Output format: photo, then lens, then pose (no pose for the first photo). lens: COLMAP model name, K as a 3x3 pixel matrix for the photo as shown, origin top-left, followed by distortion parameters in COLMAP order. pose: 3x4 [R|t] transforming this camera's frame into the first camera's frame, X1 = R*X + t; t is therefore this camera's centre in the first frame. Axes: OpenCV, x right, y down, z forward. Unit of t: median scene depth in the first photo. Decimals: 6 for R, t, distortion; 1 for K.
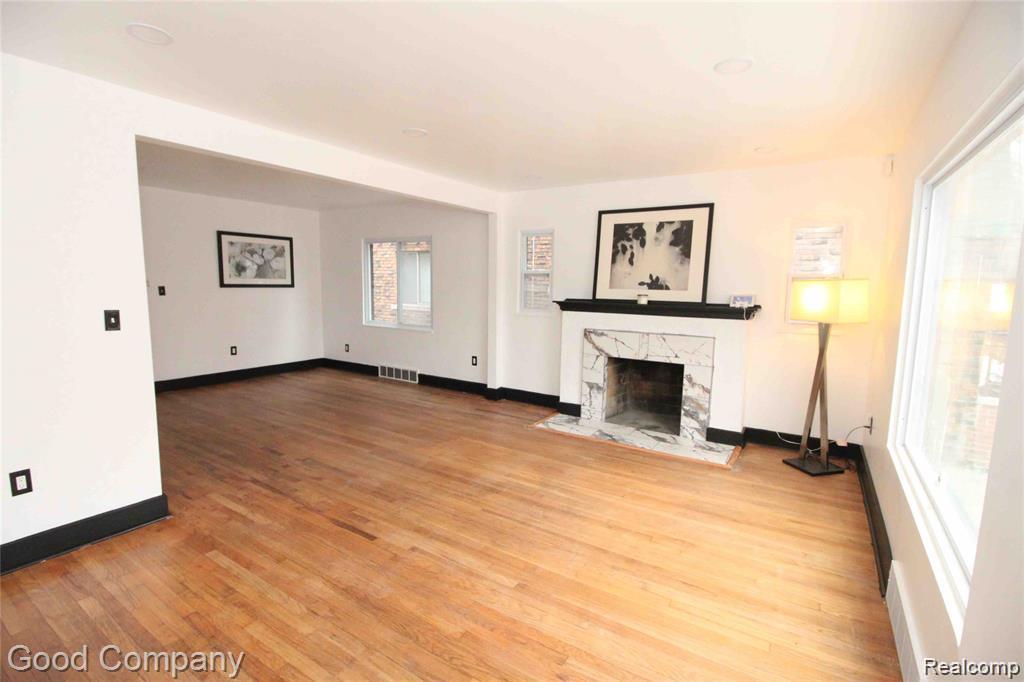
lens RADIAL K [[472.0, 0, 515.4], [0, 472.0, 343.2], [0, 0, 1]] dist [-0.002722, -0.011308]
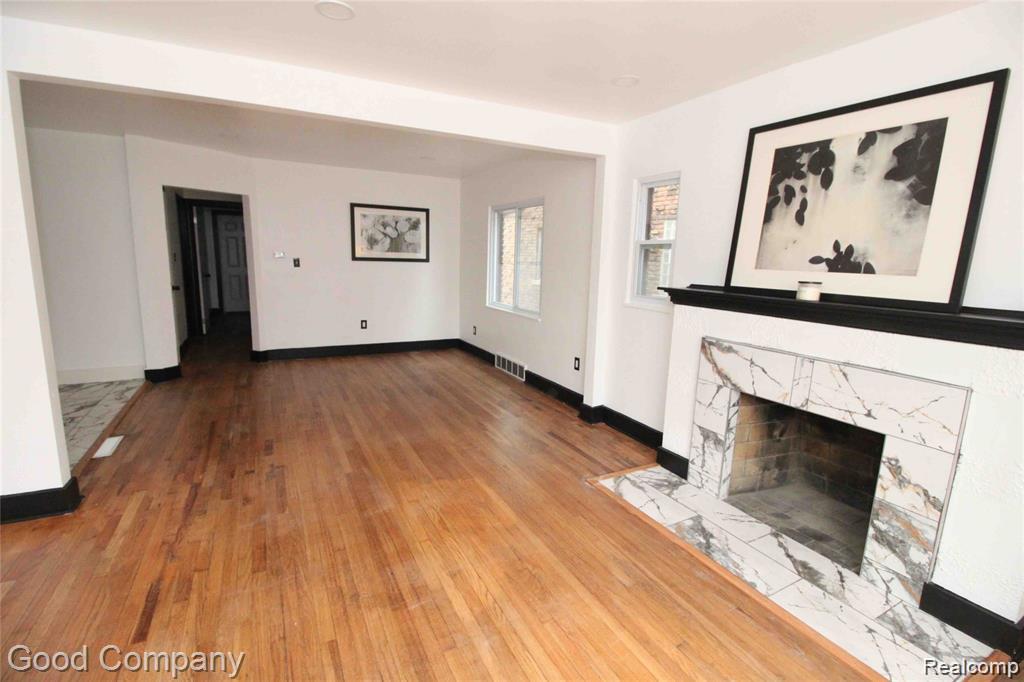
lens RADIAL K [[472.0, 0, 516.3], [0, 472.0, 342.3], [0, 0, 1]] dist [-0.002722, -0.011308]
pose [[0.869904, 0.095977, -0.483792, 0.250604], [-0.077262, 0.995292, 0.058526, -0.043771], [0.487131, -0.013533, 0.873224, 0.410476]]
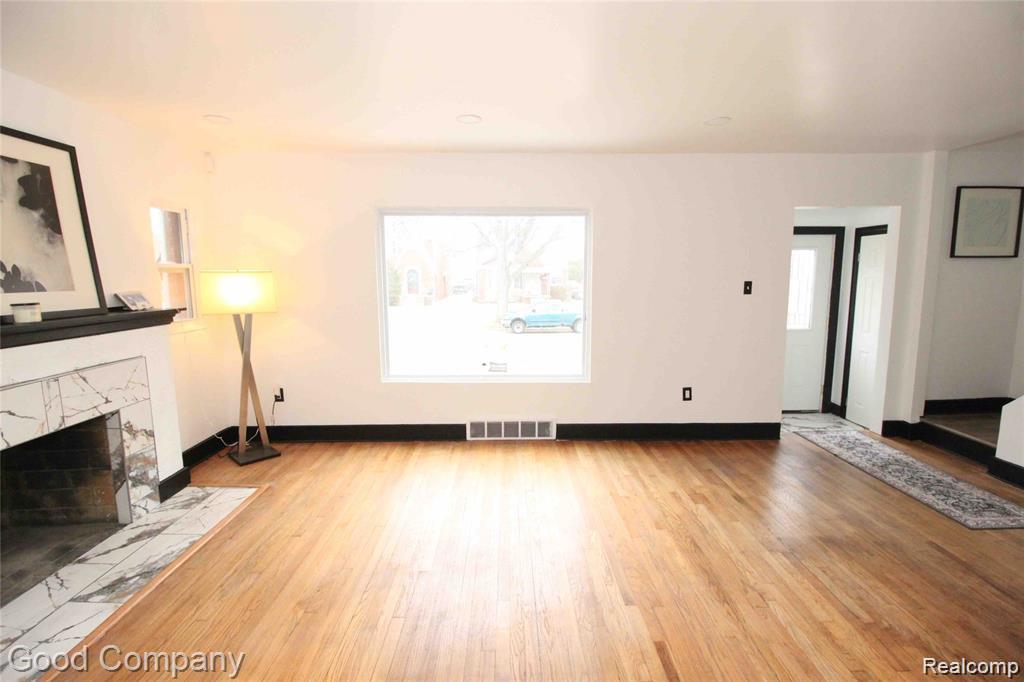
lens RADIAL K [[472.0, 0, 518.5], [0, 472.0, 339.7], [0, 0, 1]] dist [-0.002722, -0.011308]
pose [[-0.556965, -0.125090, 0.821062, -0.415020], [0.100115, 0.971272, 0.215887, -0.120498], [-0.824480, 0.202443, -0.528441, 0.856744]]
